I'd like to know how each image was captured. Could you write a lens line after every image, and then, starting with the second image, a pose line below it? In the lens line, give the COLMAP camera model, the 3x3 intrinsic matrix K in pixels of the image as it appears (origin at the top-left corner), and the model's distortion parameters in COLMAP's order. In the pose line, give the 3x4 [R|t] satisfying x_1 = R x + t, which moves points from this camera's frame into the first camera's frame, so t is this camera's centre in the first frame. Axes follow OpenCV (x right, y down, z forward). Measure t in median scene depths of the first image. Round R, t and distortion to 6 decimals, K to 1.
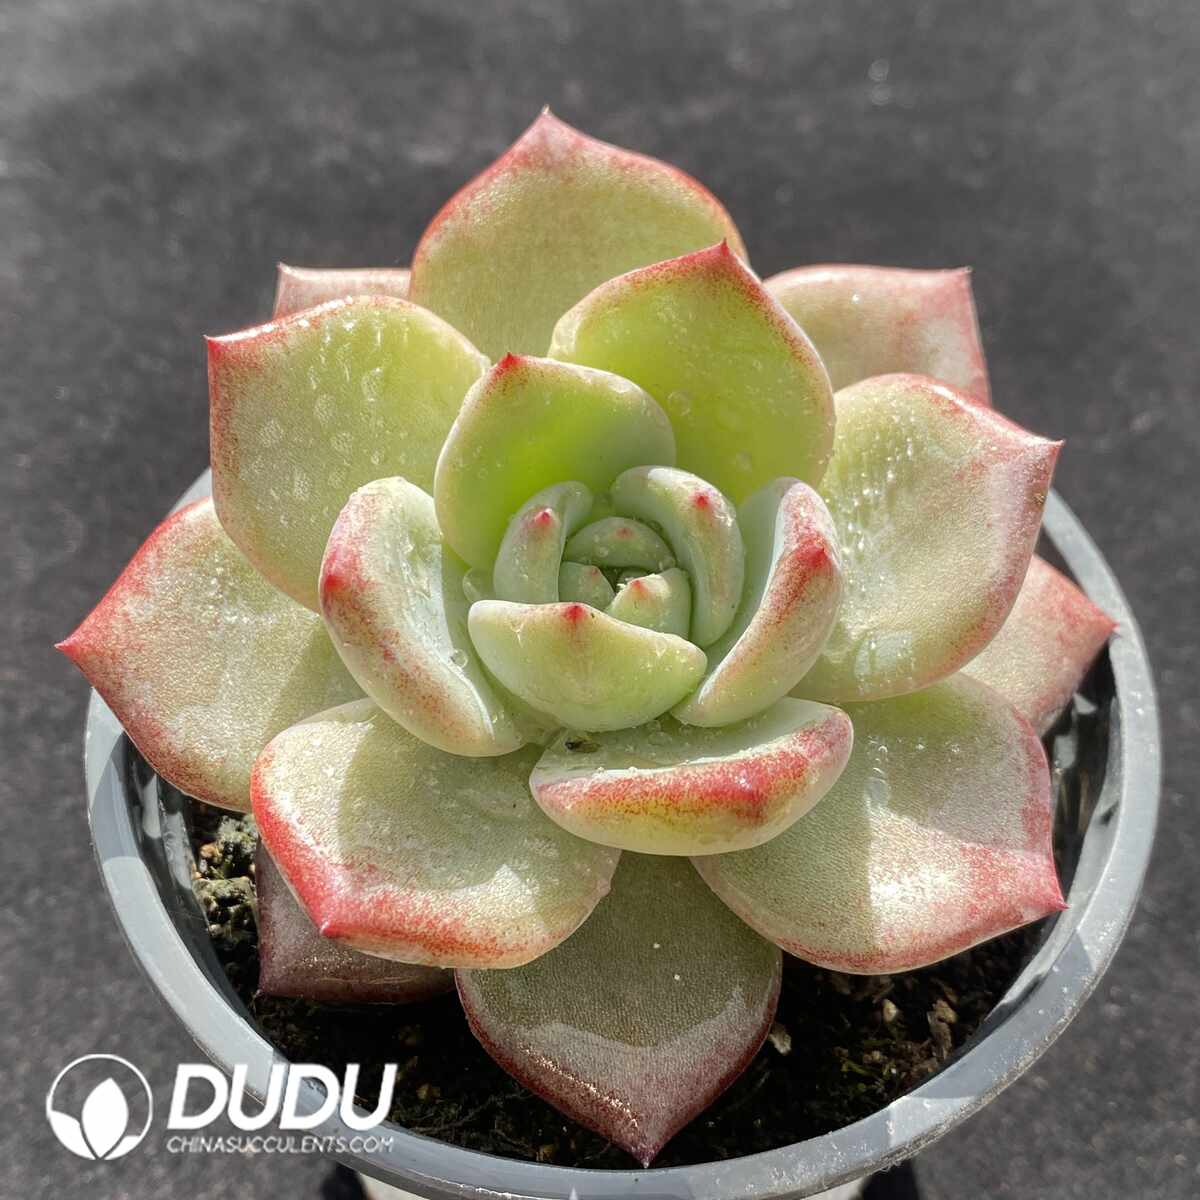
lens RADIAL K [[1830.7, 0, 600.0], [0, 1830.7, 600.0], [0, 0, 1]] dist [0.166496, -0.650602]
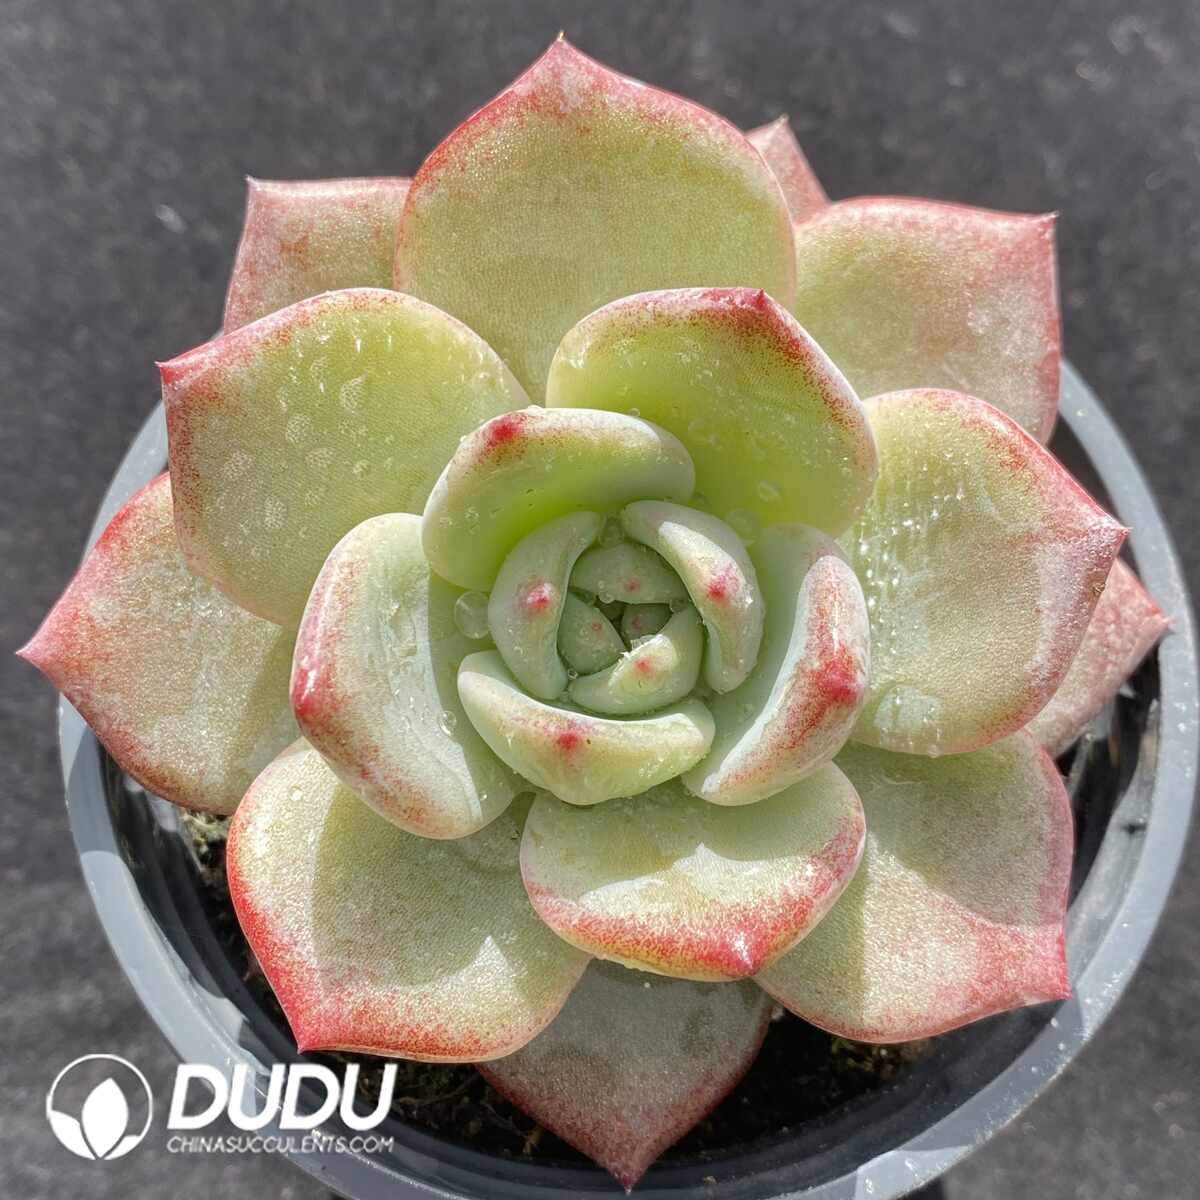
lens RADIAL K [[1830.7, 0, 600.0], [0, 1830.7, 600.0], [0, 0, 1]] dist [0.166496, -0.650602]
pose [[0.999090, 0.039687, -0.015607, 0.011953], [-0.031698, 0.935913, 0.350801, -0.345934], [0.028529, -0.349987, 0.936320, 0.152972]]
